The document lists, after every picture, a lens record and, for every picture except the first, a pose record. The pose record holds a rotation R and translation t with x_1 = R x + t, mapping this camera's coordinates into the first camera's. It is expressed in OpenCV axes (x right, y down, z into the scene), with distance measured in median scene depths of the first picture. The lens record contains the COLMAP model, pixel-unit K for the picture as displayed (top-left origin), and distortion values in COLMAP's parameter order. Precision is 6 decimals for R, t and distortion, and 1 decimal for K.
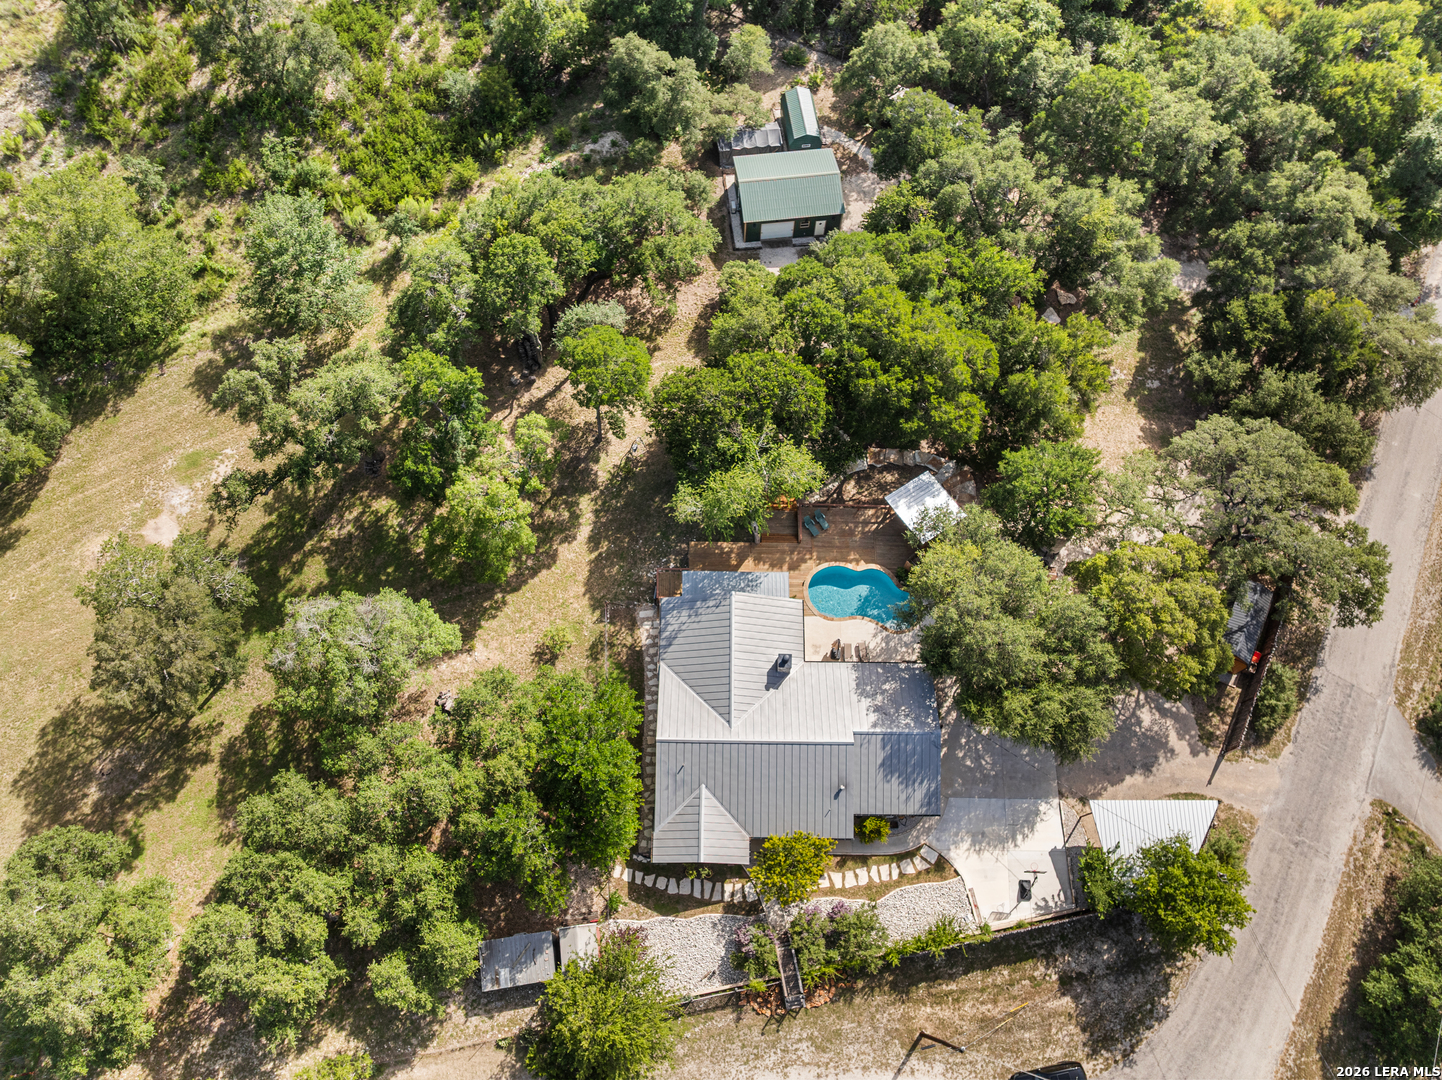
lens RADIAL K [[1019.8, 0, 713.0], [0, 1019.8, 542.9], [0, 0, 1]] dist [-0.054062, 0.024347]
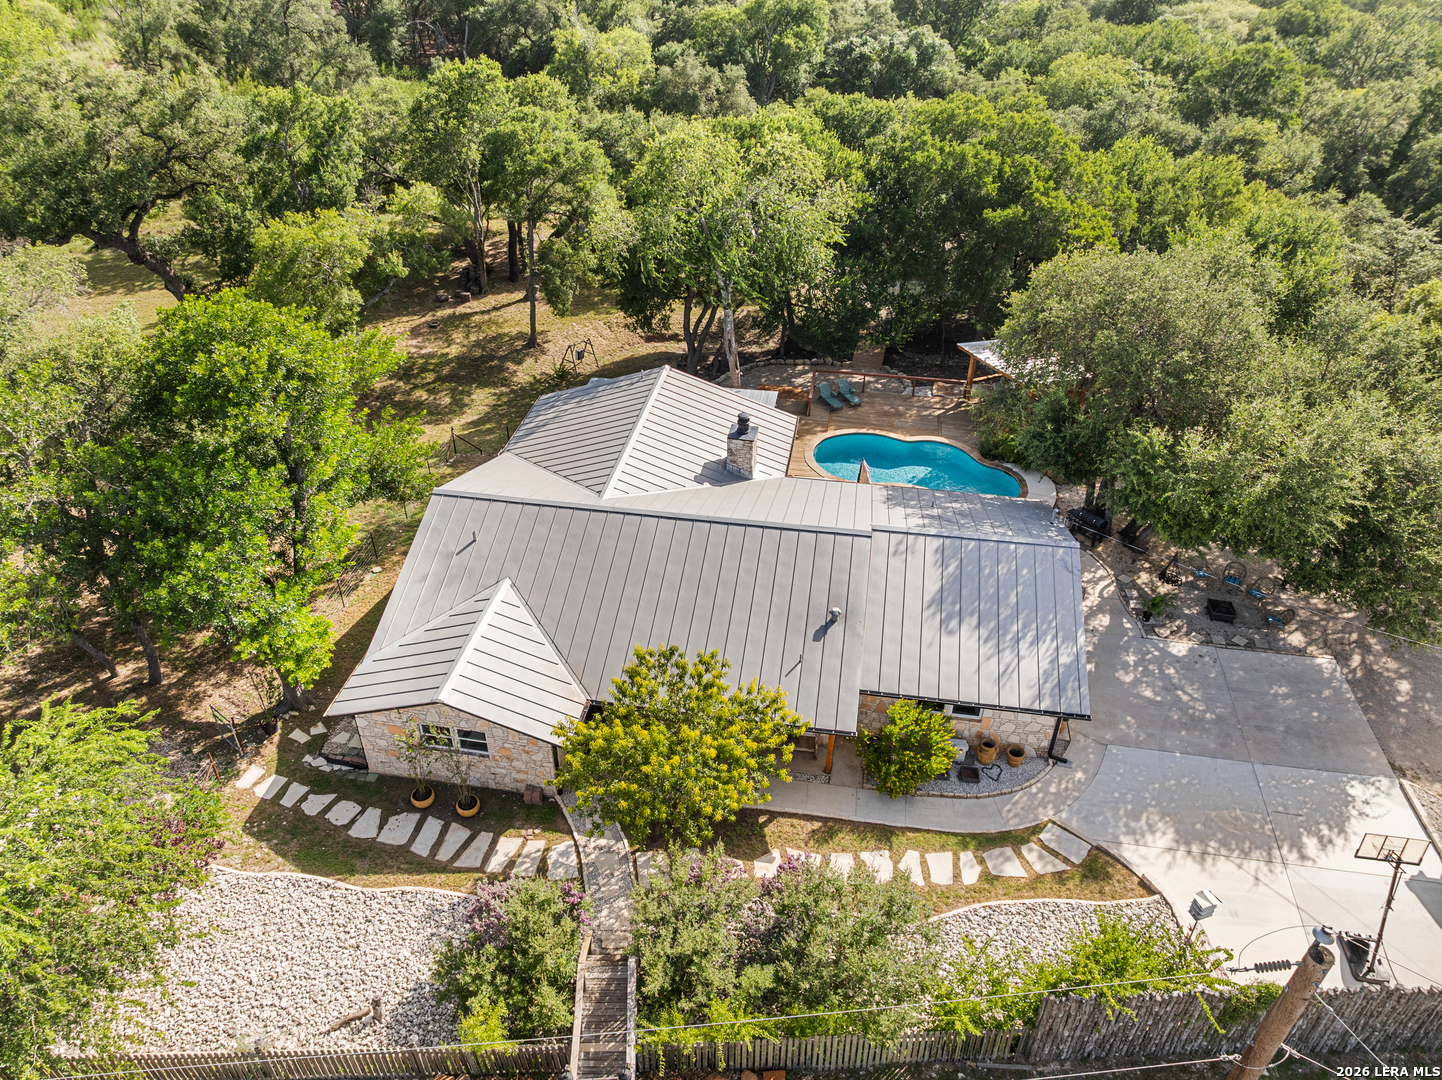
lens RADIAL K [[1019.8, 0, 713.0], [0, 1019.8, 542.9], [0, 0, 1]] dist [-0.054062, 0.024347]
pose [[0.989196, 0.088650, -0.116756, 0.120401], [-0.138346, 0.827947, -0.543474, 0.433408], [0.048489, 0.553755, 0.831266, 0.629036]]
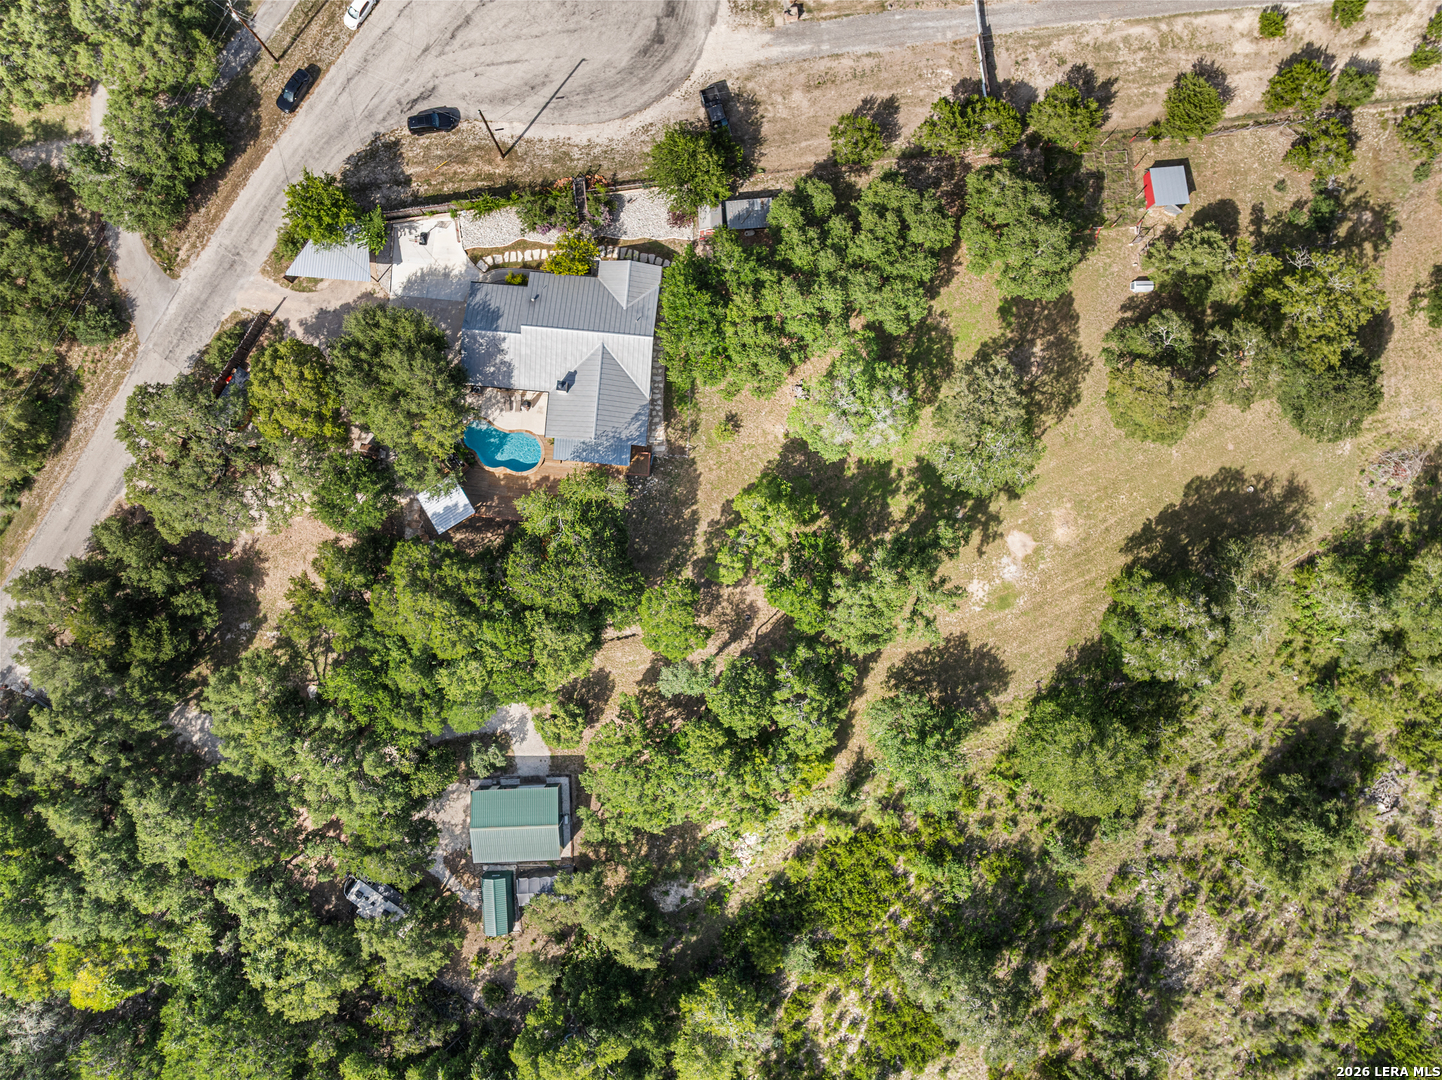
lens RADIAL K [[1025.7, 0, 720.0], [0, 1025.7, 547.6], [0, 0, 1]] dist [-0.050494, 0.007011]
pose [[-0.997018, -0.076370, -0.011109, -0.157849], [0.066235, -0.920672, 0.384677, -0.646694], [-0.039606, 0.382794, 0.922985, -0.264267]]
